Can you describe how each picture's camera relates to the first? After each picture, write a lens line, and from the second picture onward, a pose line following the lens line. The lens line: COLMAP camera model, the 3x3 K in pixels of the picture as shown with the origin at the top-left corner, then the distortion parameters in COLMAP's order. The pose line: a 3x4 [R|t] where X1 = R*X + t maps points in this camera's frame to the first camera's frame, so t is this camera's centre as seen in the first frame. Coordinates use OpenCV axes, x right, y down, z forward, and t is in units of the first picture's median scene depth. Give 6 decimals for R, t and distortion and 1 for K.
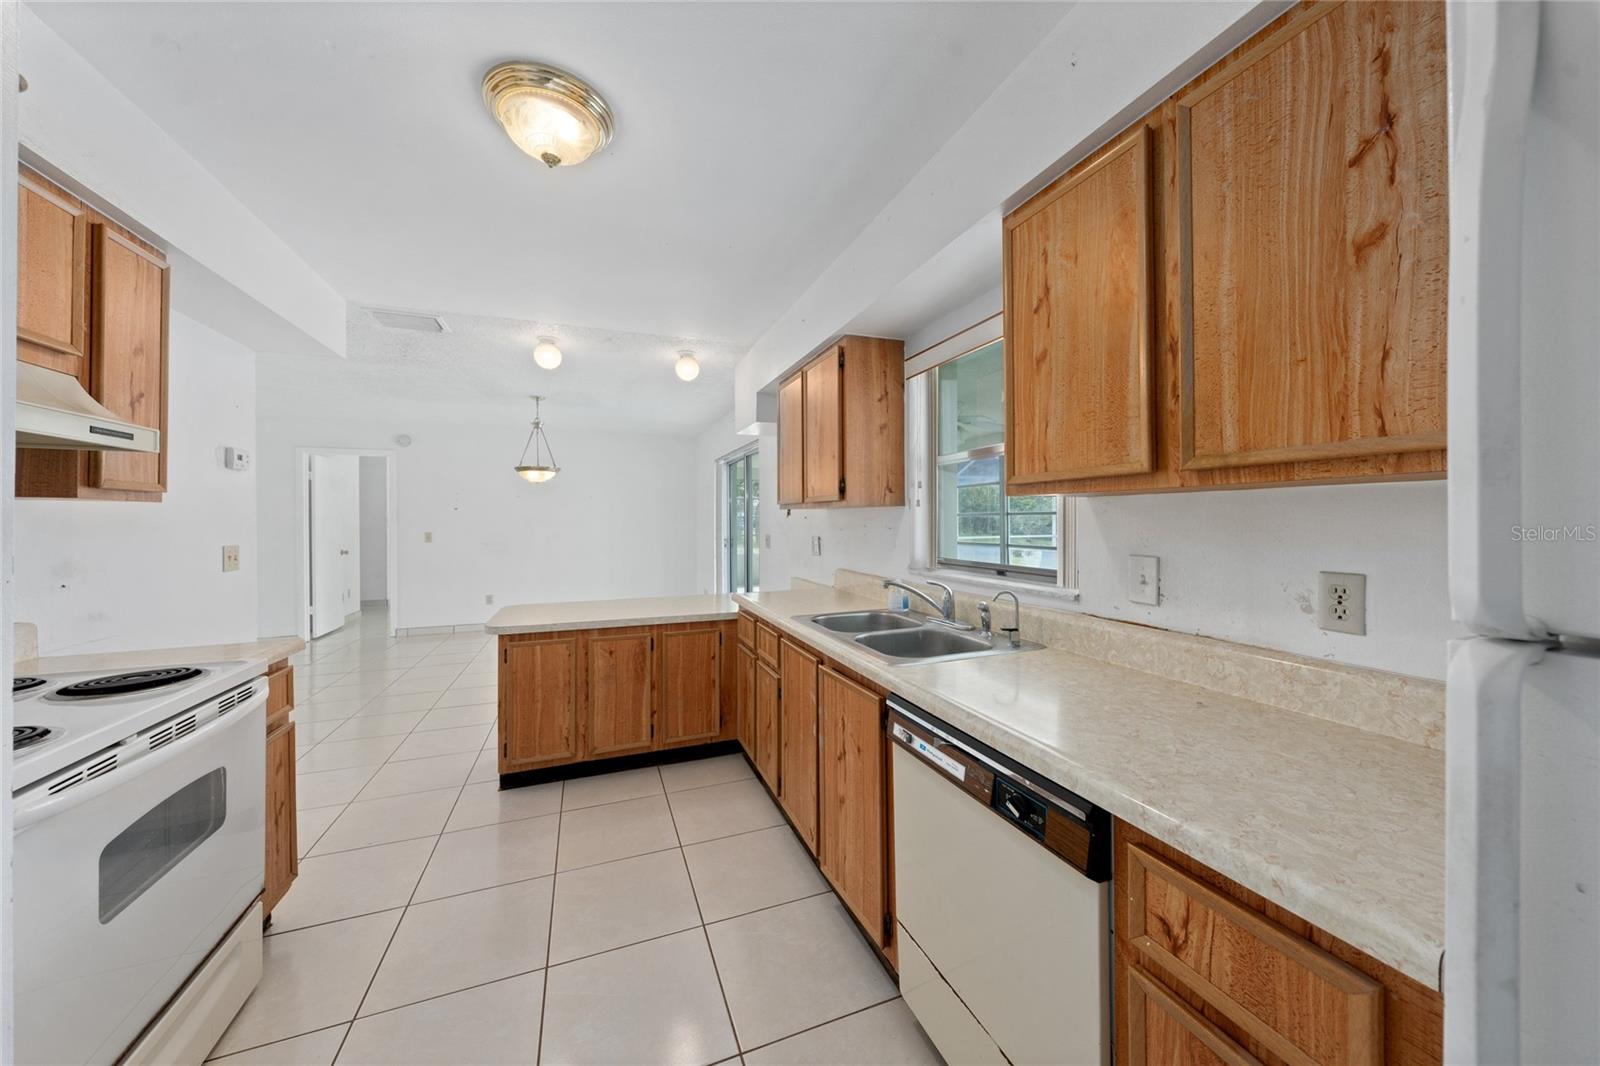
lens RADIAL K [[549.1, 0, 801.7], [0, 549.1, 526.3], [0, 0, 1]] dist [0.001937, 0.000374]
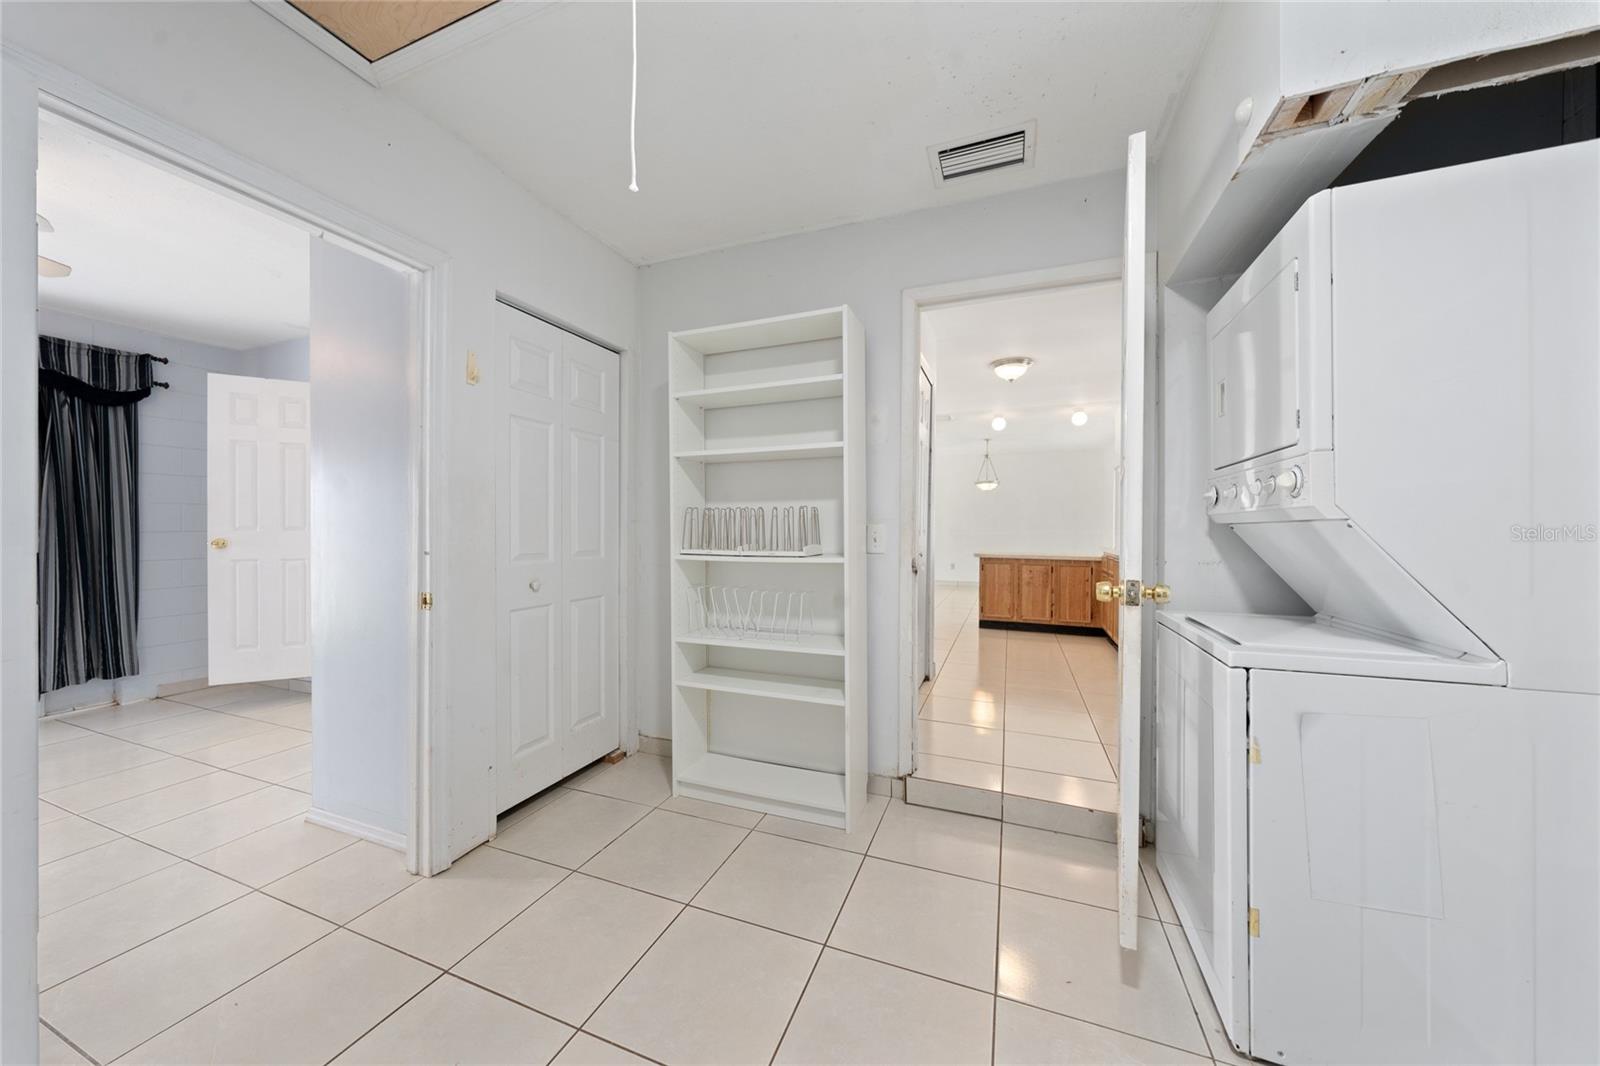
lens RADIAL K [[549.1, 0, 793.8], [0, 549.1, 531.6], [0, 0, 1]] dist [0.001937, 0.000374]
pose [[0.735472, 0.010818, -0.677469, 0.389202], [-0.012391, 0.999920, 0.002515, 0.086707], [0.677442, 0.006545, 0.735547, -1.106629]]
